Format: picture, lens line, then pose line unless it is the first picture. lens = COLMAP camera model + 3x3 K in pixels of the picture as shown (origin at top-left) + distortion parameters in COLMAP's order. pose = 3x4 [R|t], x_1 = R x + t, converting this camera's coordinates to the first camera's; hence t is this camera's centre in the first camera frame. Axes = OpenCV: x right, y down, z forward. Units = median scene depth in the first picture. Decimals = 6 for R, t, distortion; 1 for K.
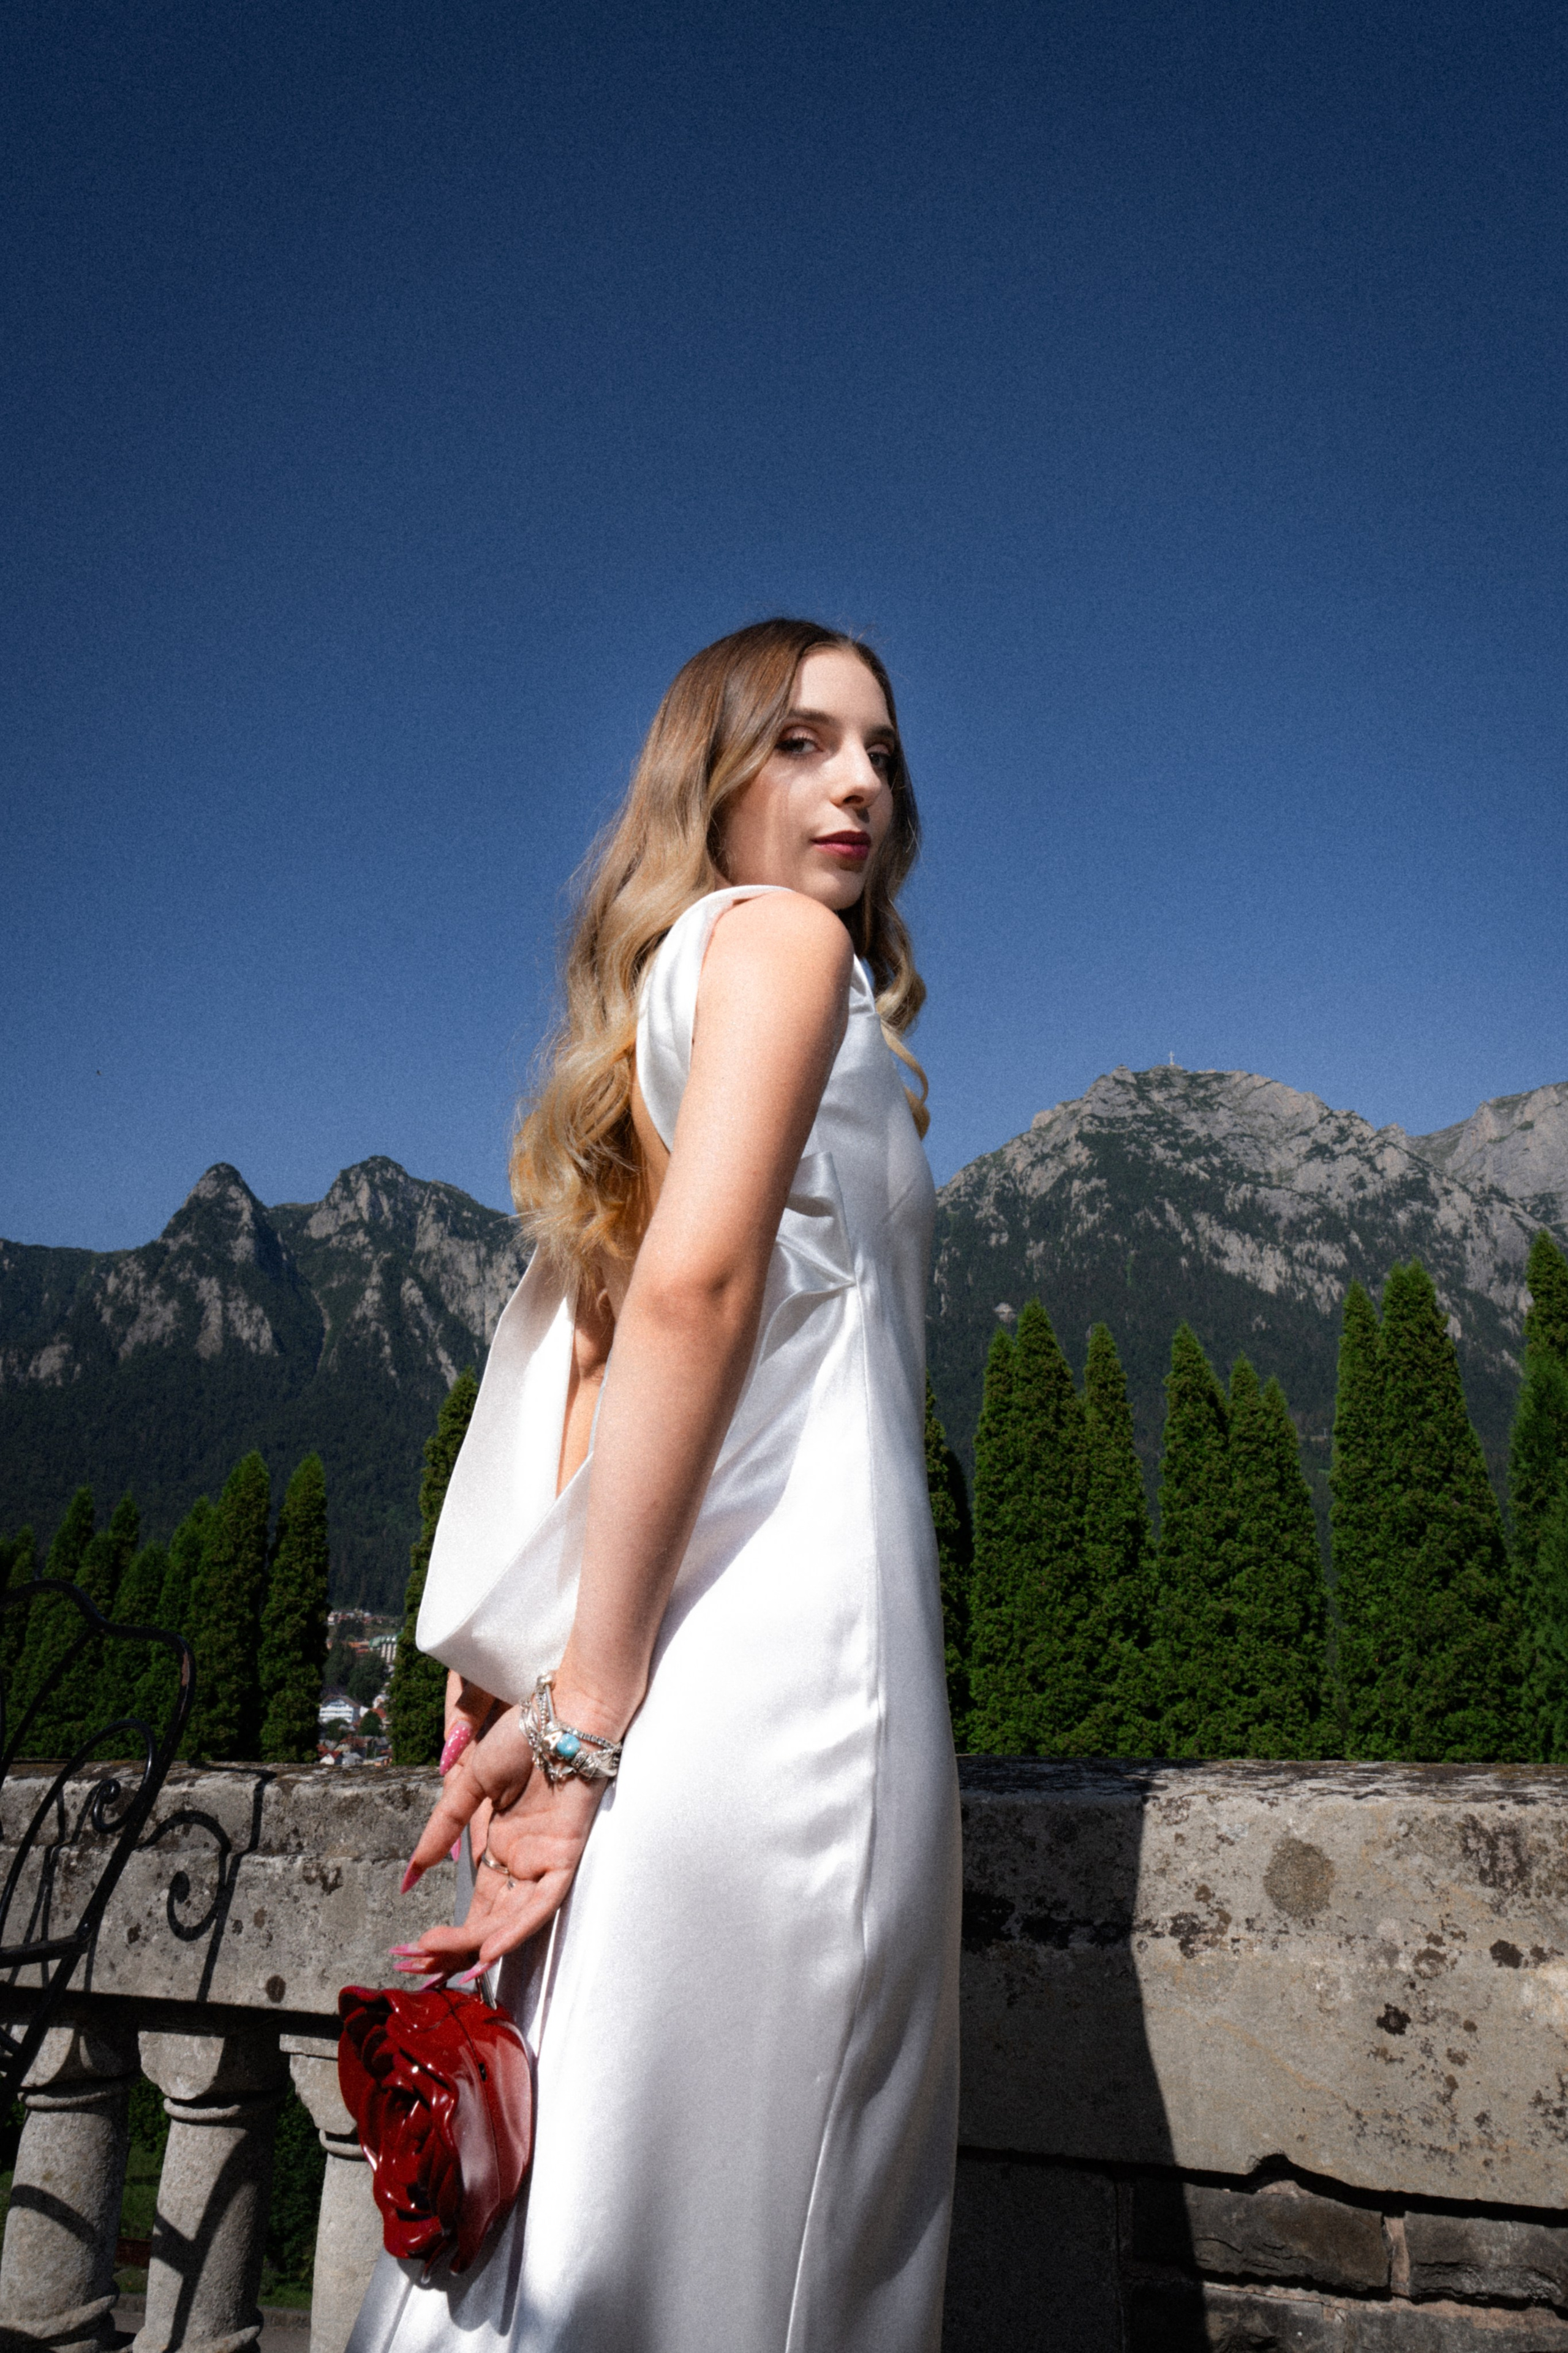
lens RADIAL K [[1583.5, 0, 898.6], [0, 1583.5, 1021.6], [0, 0, 1]] dist [-0.053947, 0.042831]
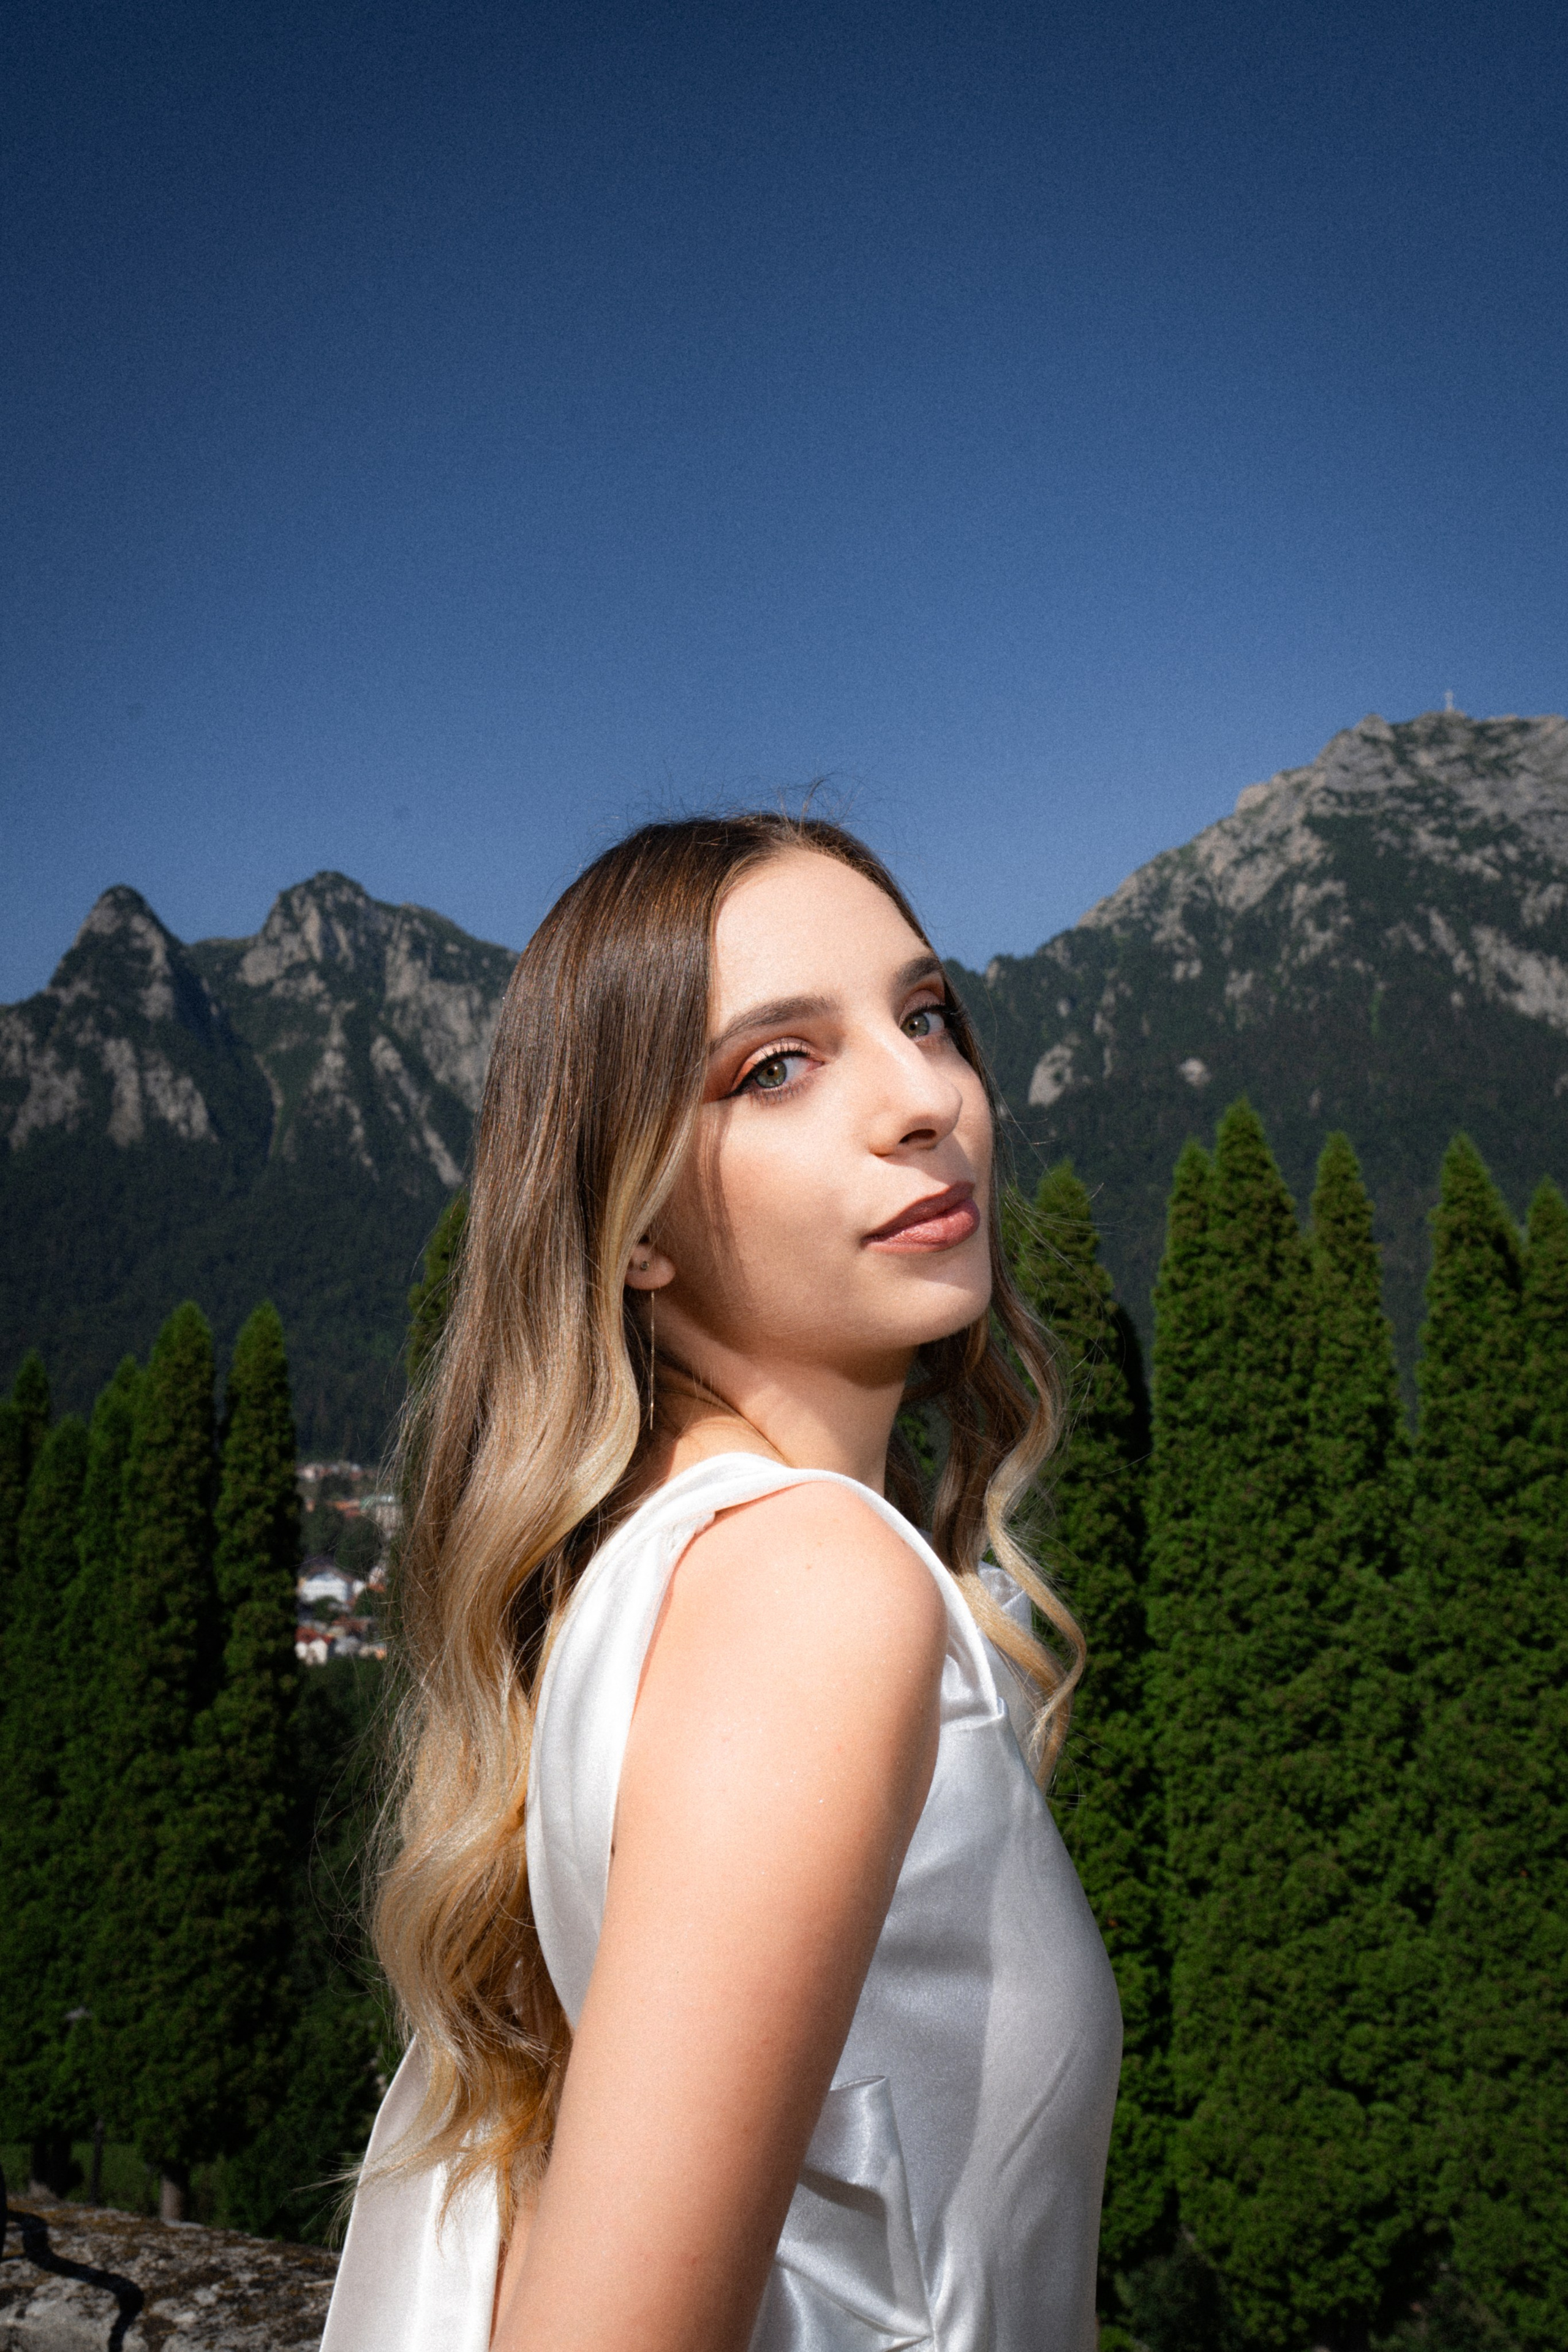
lens RADIAL K [[2204.6, 0, 781.1], [0, 2204.6, 1160.0], [0, 0, 1]] dist [0.037222, 0.073508]
pose [[0.992885, -0.005023, -0.118973, -0.000624], [0.030968, 0.975626, 0.217246, -0.020674], [0.114981, -0.219385, 0.968839, 0.019097]]
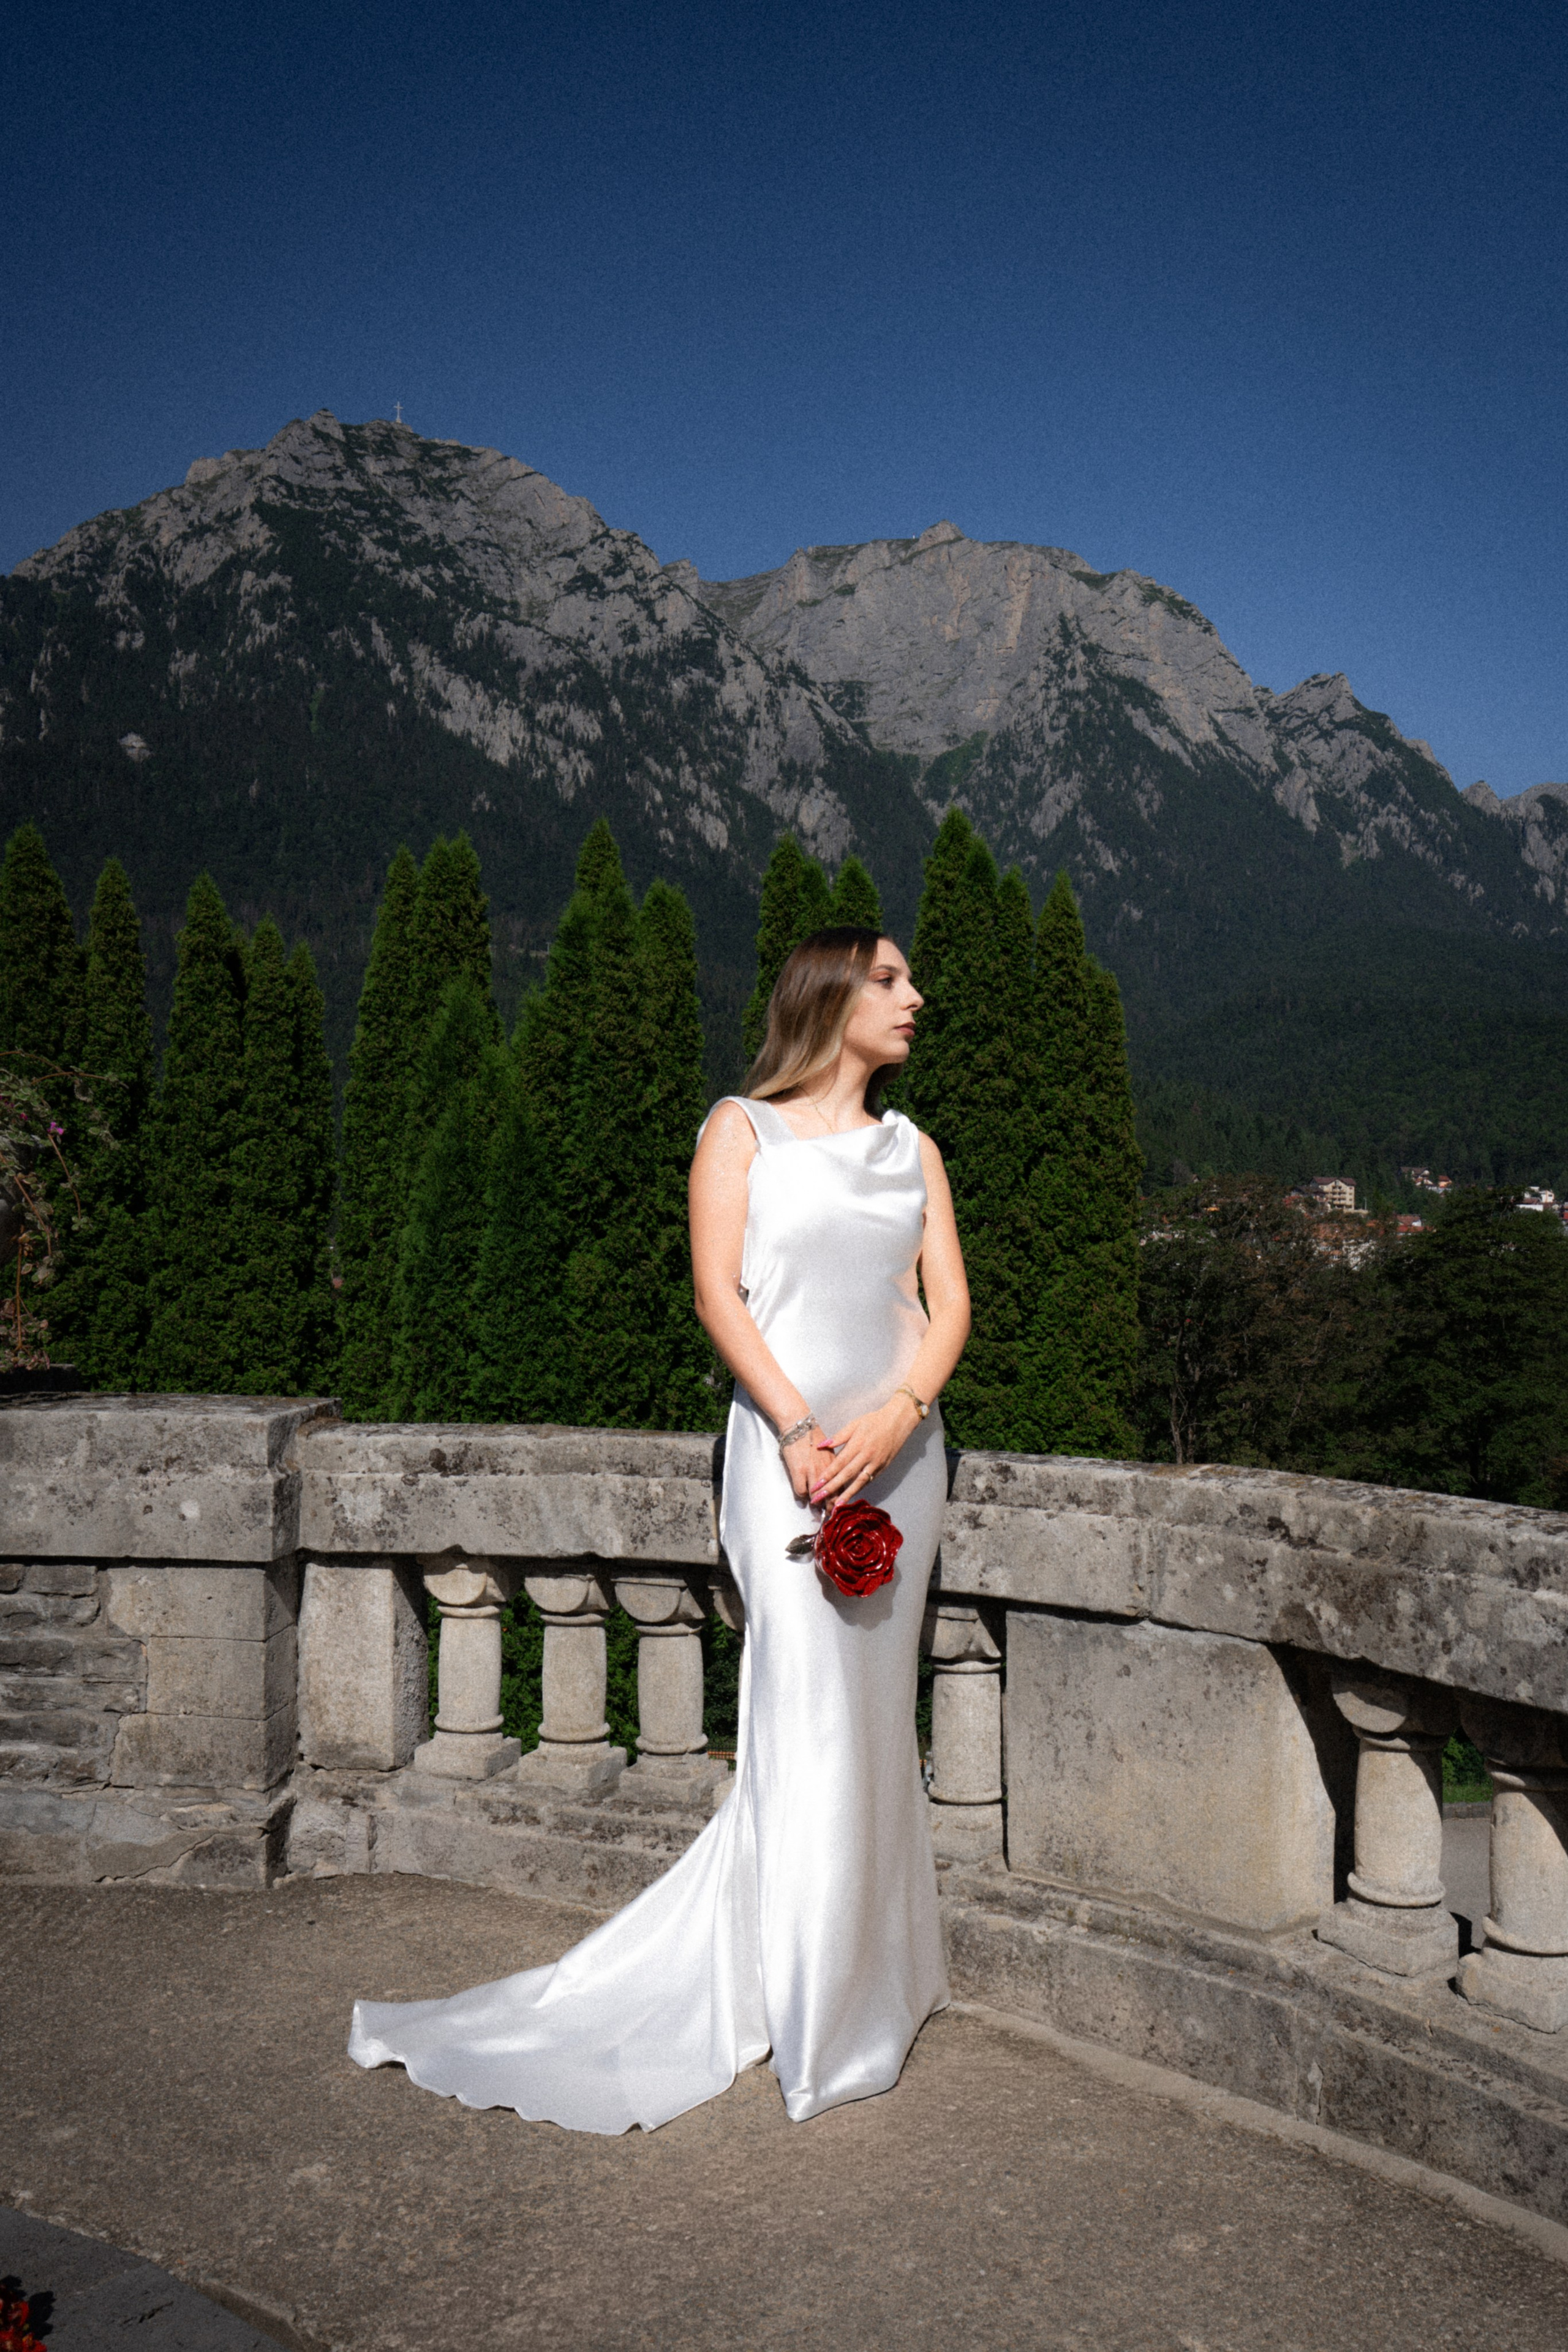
lens RADIAL K [[2038.3, 0, 839.4], [0, 2038.3, 1287.6], [0, 0, 1]] dist [0.003425, 0.067696]
pose [[0.919976, 0.015511, 0.391668, 0.066987], [-0.176110, 0.909042, 0.377660, -0.100385], [-0.350185, -0.416415, 0.839028, -0.199752]]
